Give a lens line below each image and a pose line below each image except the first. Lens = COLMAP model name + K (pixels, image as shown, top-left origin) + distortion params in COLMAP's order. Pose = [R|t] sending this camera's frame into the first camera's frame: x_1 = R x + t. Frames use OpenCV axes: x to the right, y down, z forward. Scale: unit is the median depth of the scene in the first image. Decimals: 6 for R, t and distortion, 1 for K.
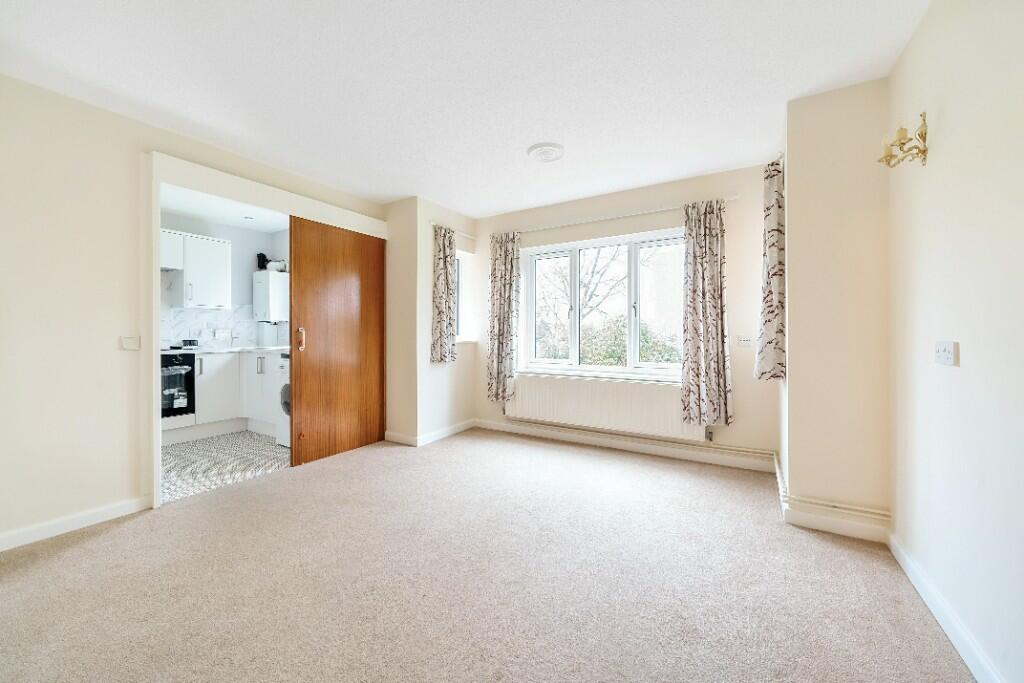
lens RADIAL K [[392.8, 0, 509.4], [0, 392.8, 334.3], [0, 0, 1]] dist [-0.001309, -0.000047]
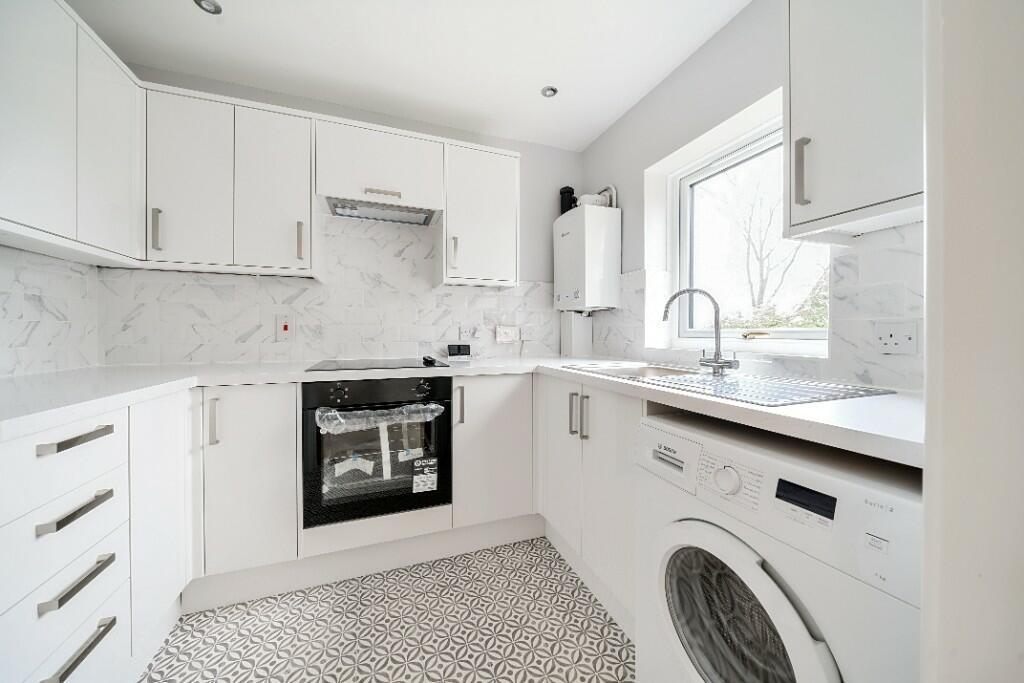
lens RADIAL K [[361.1, 0, 520.8], [0, 361.1, 334.3], [0, 0, 1]] dist [-0.002891, -0.000520]
pose [[0.798916, 0.004759, -0.601424, -0.476055], [-0.004422, 0.999988, 0.002038, -0.002458], [0.601427, 0.001031, 0.798927, 0.704496]]
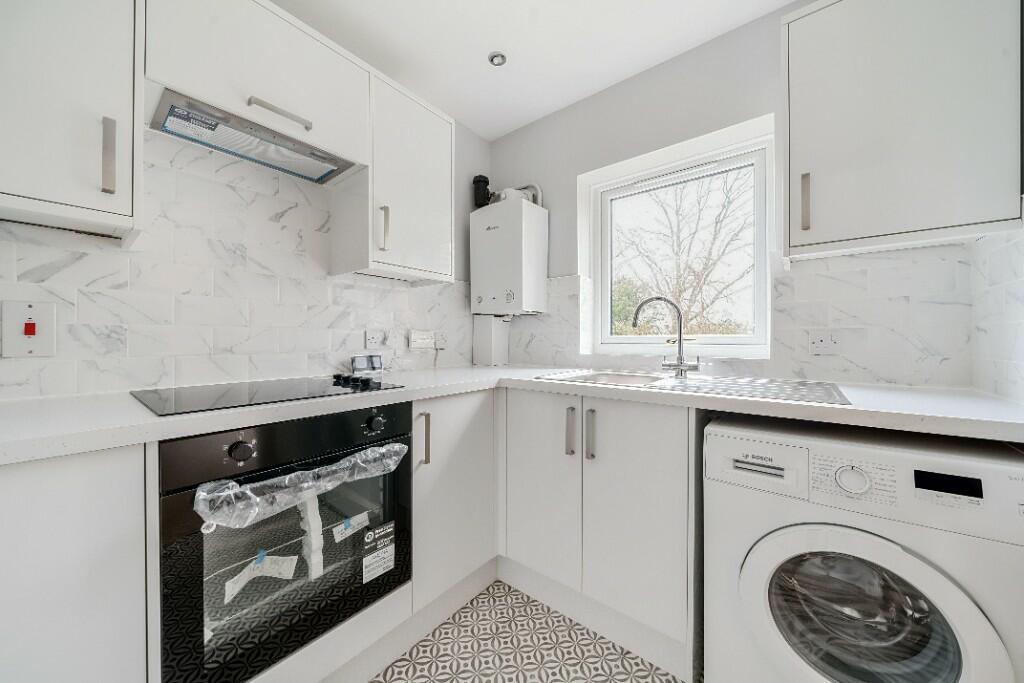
lens RADIAL K [[361.1, 0, 513.9], [0, 361.1, 337.9], [0, 0, 1]] dist [-0.002891, -0.000520]
pose [[0.994163, 0.000825, -0.107881, -0.680620], [-0.001532, 0.999978, -0.006472, -0.002192], [0.107873, 0.006600, 0.994143, 0.703682]]
